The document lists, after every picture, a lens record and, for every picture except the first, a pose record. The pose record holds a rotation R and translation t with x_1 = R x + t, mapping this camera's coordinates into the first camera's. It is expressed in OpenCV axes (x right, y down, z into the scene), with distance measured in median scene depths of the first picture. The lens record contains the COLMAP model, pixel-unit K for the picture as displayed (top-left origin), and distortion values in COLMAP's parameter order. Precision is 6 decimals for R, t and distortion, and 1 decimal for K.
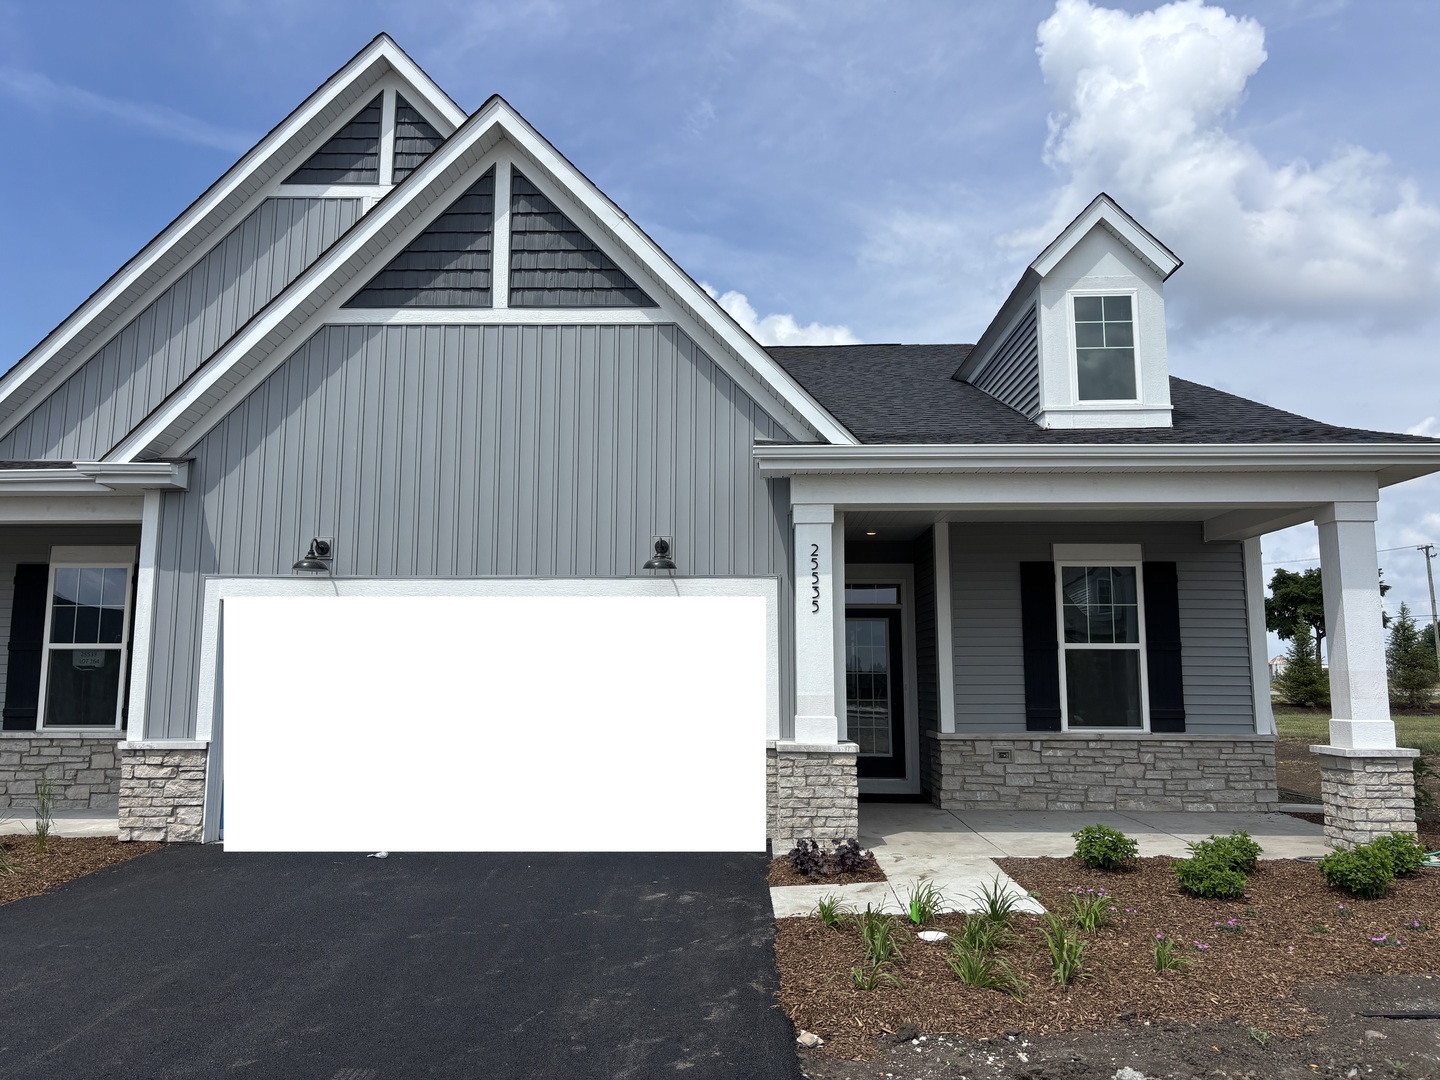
lens RADIAL K [[1072.1, 0, 710.8], [0, 1072.1, 534.3], [0, 0, 1]] dist [0.006596, 0.010588]
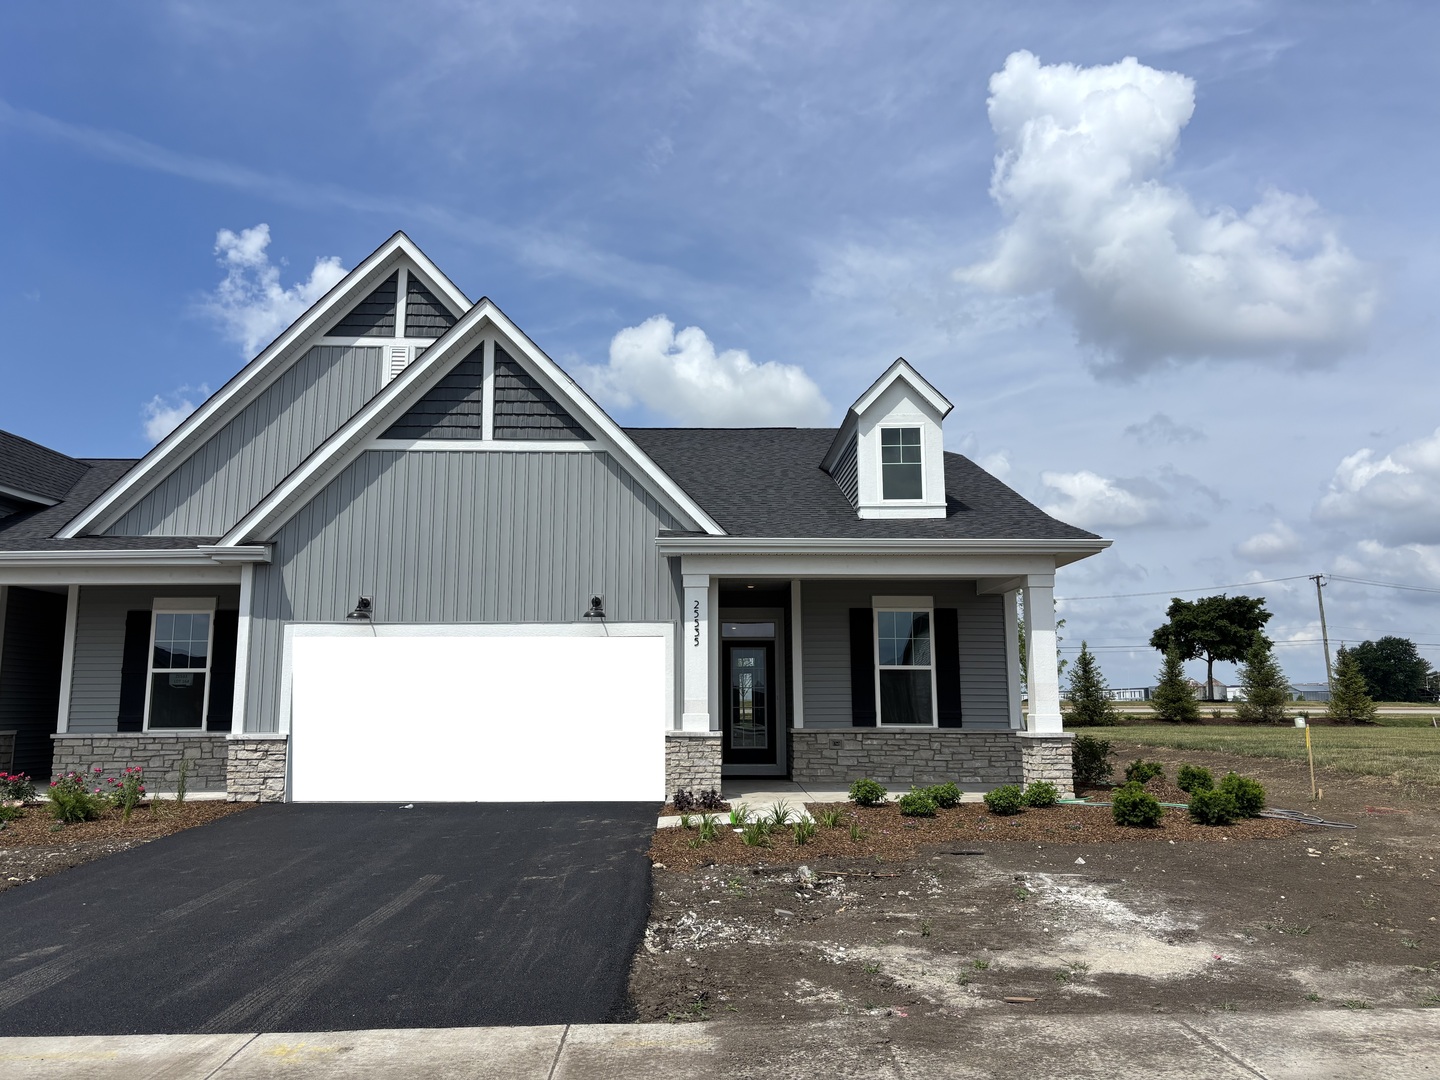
lens RADIAL K [[1091.4, 0, 720.0], [0, 1091.4, 540.0], [0, 0, 1]] dist [0.082098, -0.145529]
pose [[0.999158, 0.001864, 0.040994, 0.058648], [-0.001285, 0.999899, -0.014166, -0.048519], [-0.041016, 0.014101, 0.999059, -0.486669]]
